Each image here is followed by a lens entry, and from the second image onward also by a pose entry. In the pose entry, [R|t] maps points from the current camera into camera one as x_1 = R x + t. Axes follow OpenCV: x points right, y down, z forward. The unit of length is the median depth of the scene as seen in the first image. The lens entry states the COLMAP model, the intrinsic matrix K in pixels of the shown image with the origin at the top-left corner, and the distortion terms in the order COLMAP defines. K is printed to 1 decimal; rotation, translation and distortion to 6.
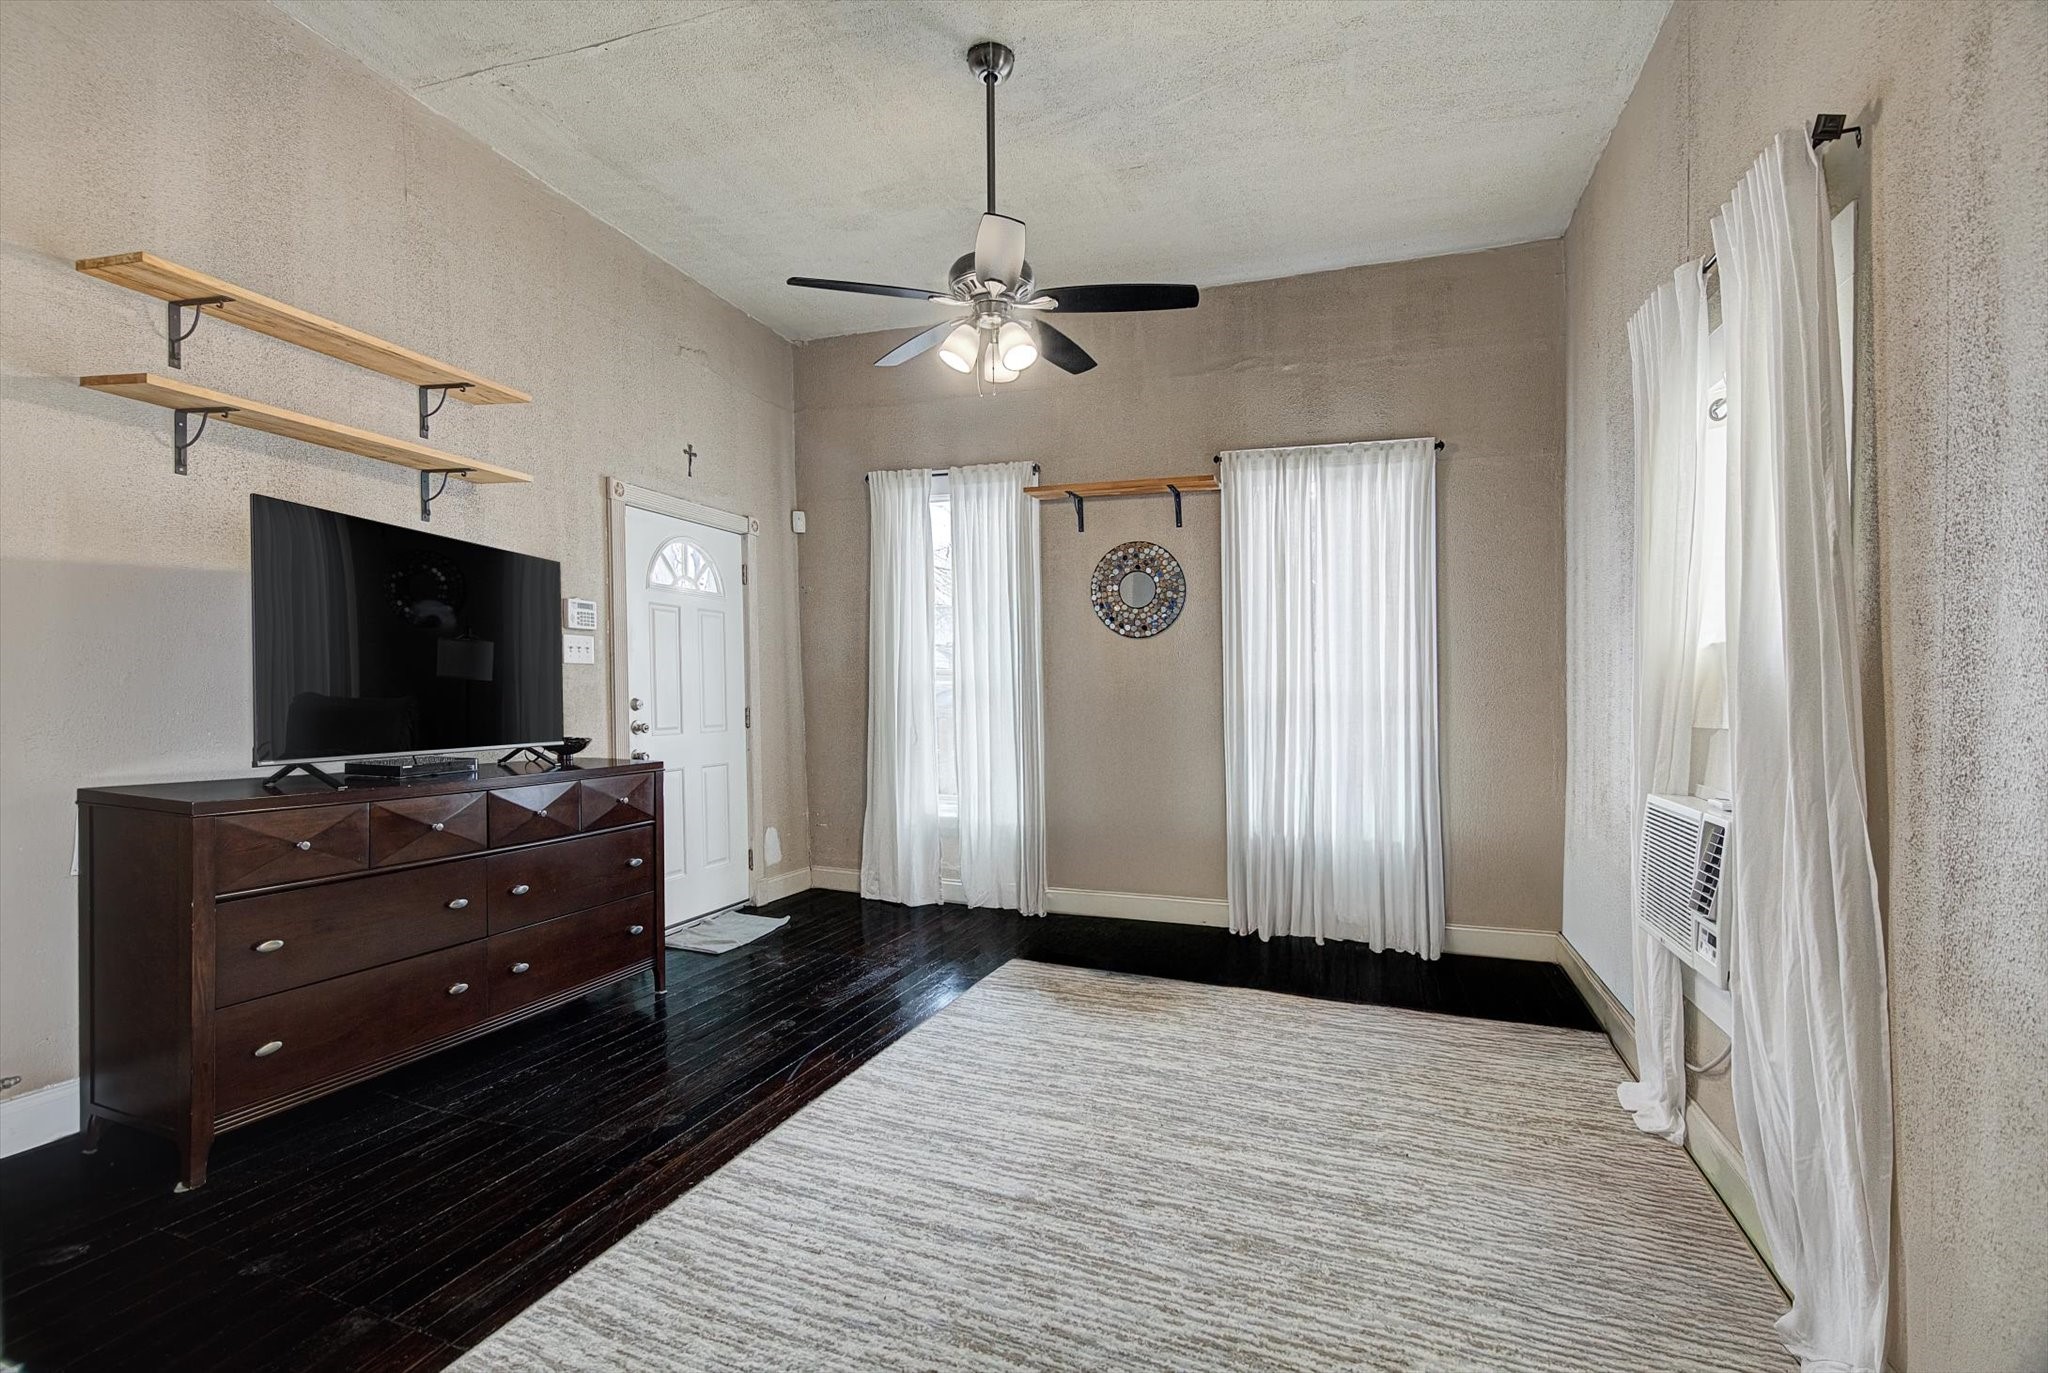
lens RADIAL K [[906.8, 0, 1021.6], [0, 906.8, 676.1], [0, 0, 1]] dist [0.001505, 0.000218]
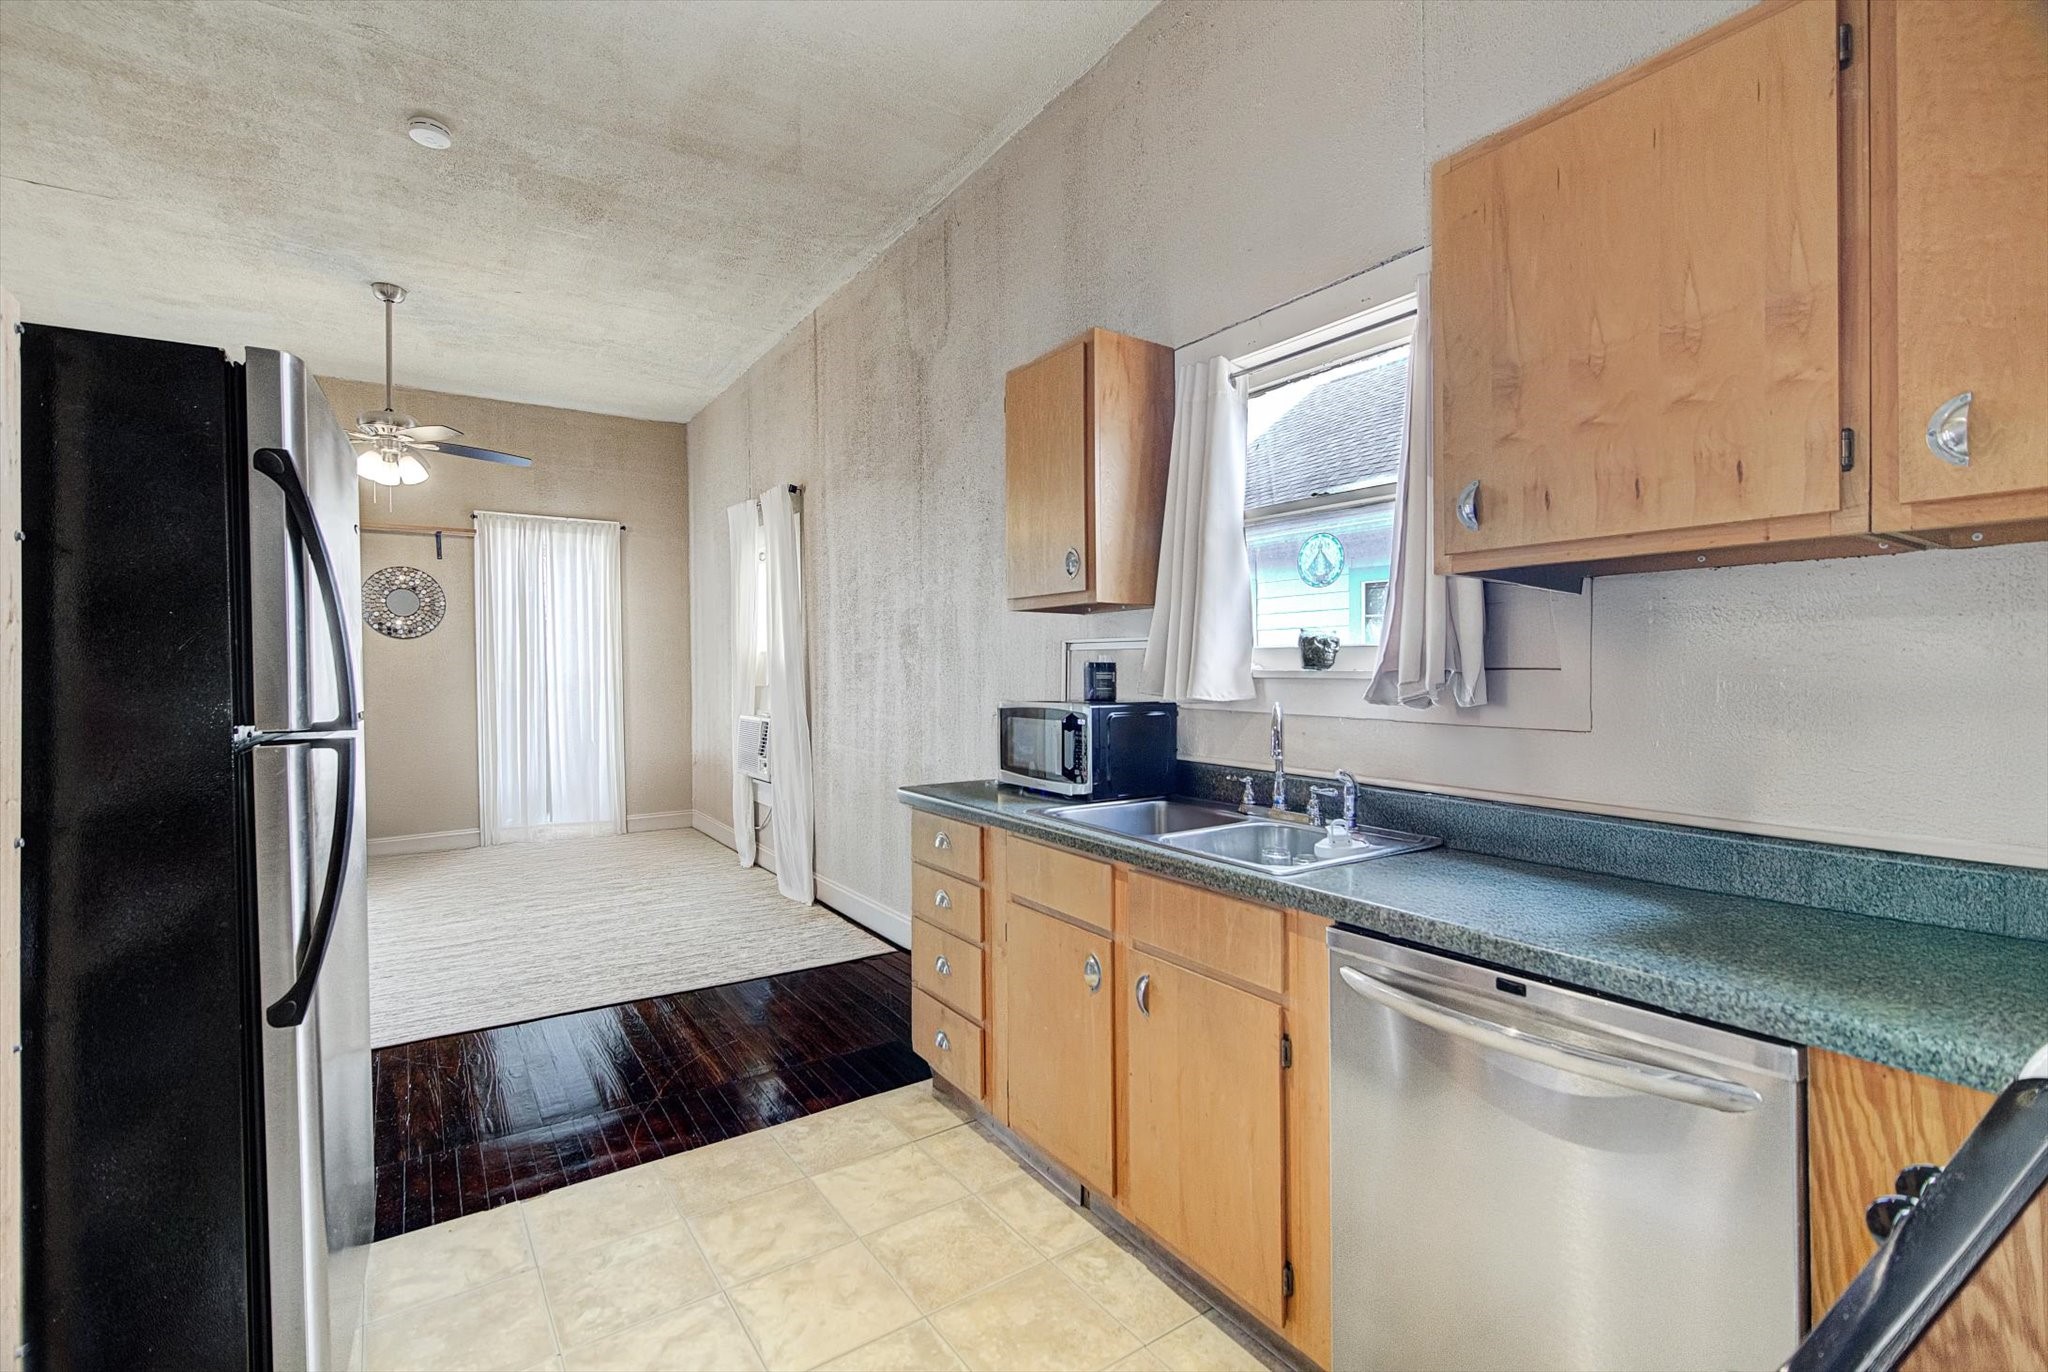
lens RADIAL K [[906.8, 0, 1021.6], [0, 906.8, 675.6], [0, 0, 1]] dist [0.001505, 0.000218]
pose [[0.581182, -0.029785, 0.813228, -0.761294], [0.008346, 0.999496, 0.030643, -0.036743], [-0.813731, -0.011022, 0.581138, -0.917920]]
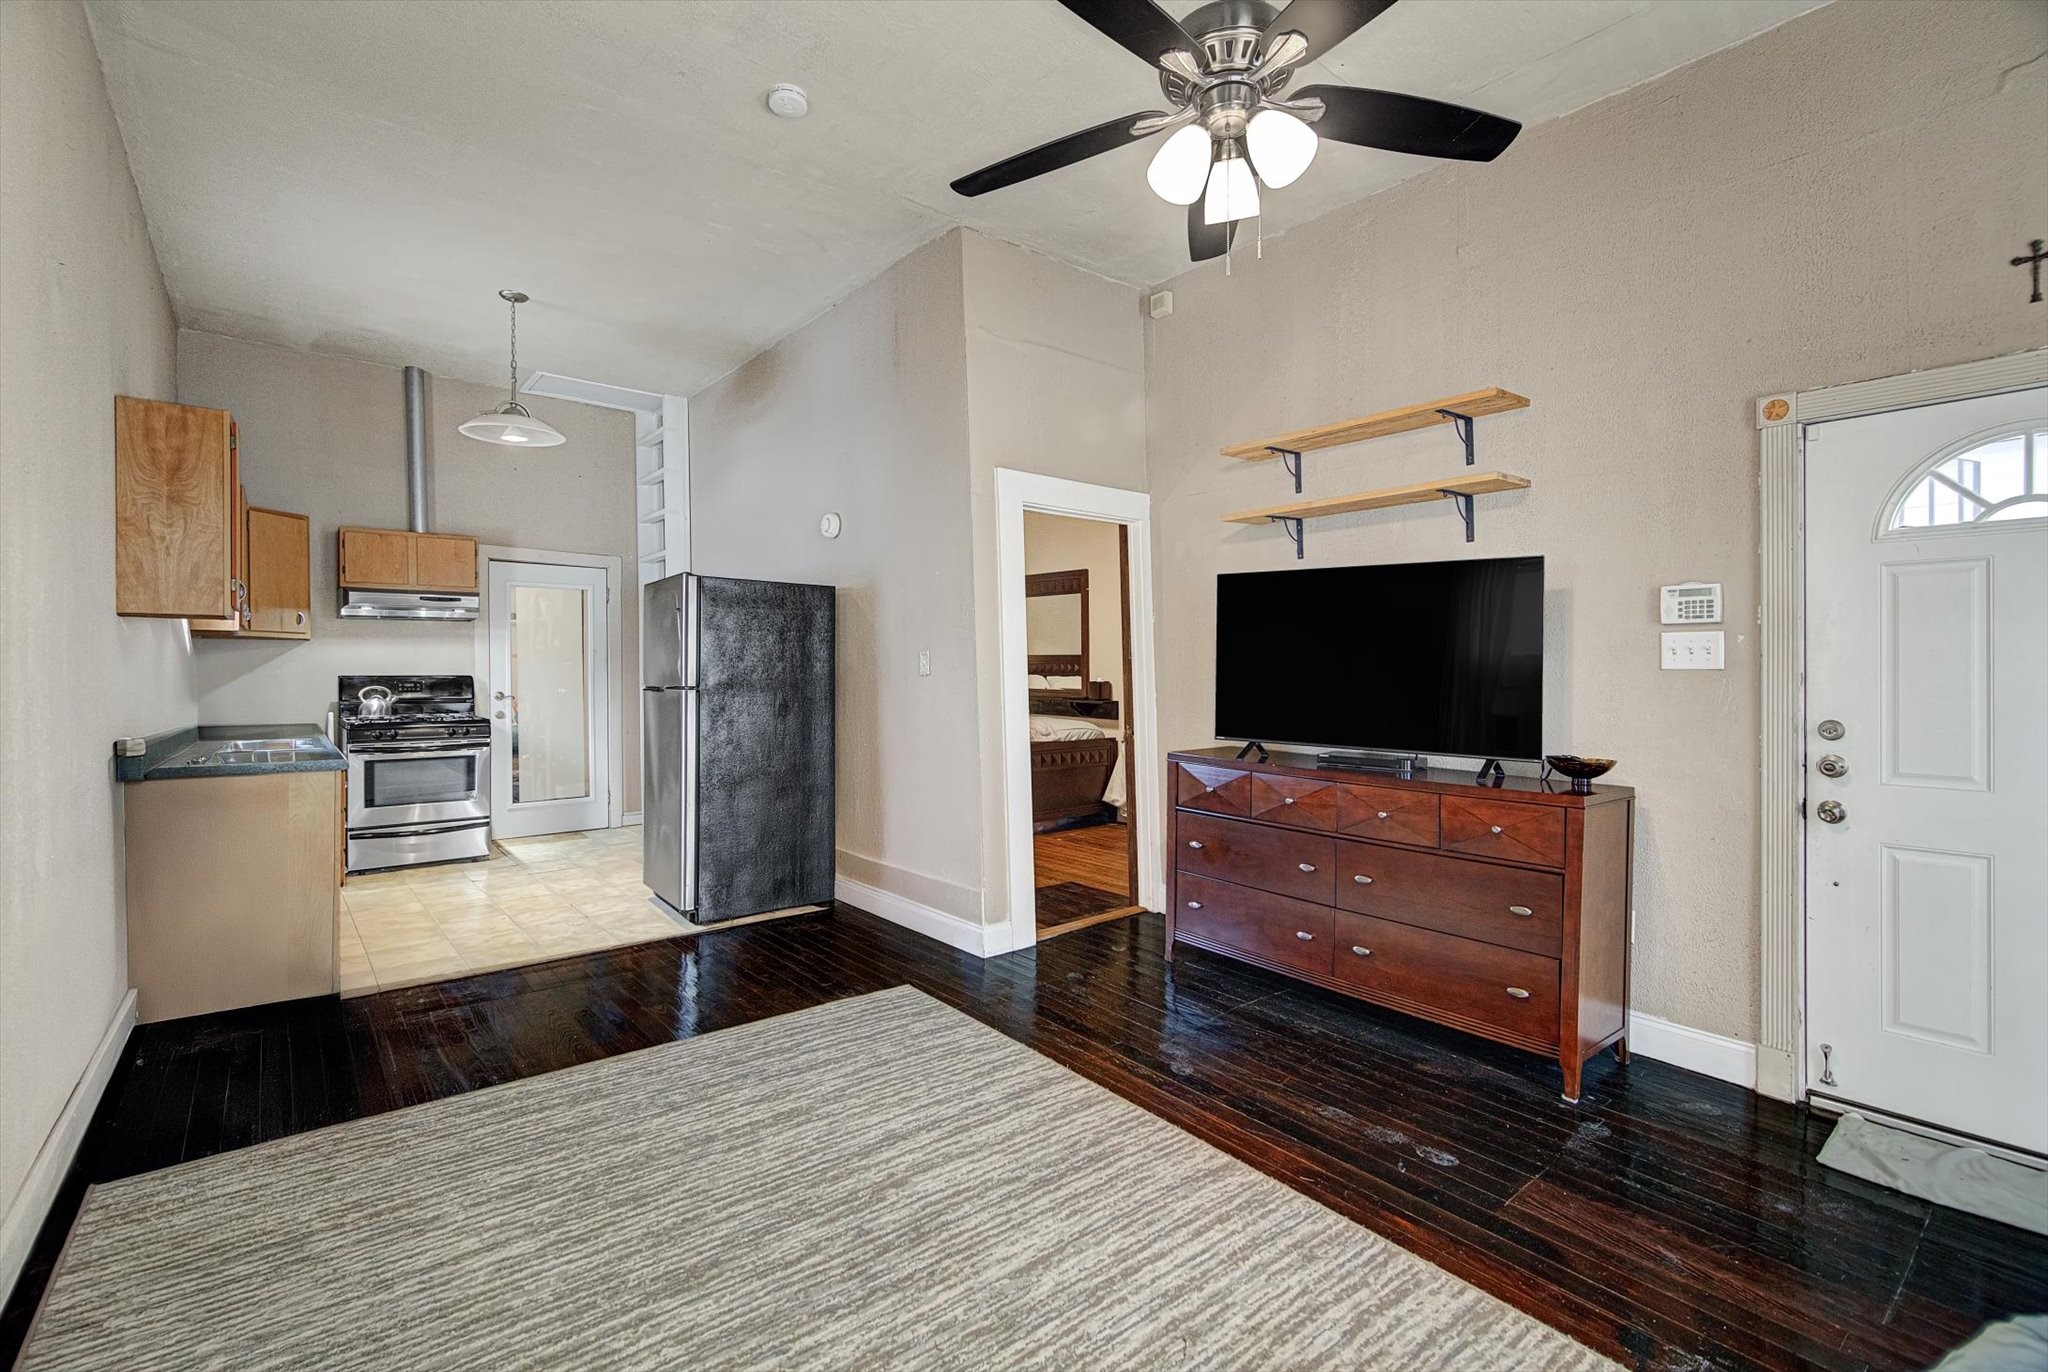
lens RADIAL K [[947.4, 0, 1024.0], [0, 947.4, 686.0], [0, 0, 1]] dist [0.000146, -0.000016]
pose [[-0.515035, -0.010412, -0.857106, 0.727132], [-0.014164, 0.999893, -0.003635, 0.019386], [0.857052, 0.010268, -0.515127, 1.425590]]
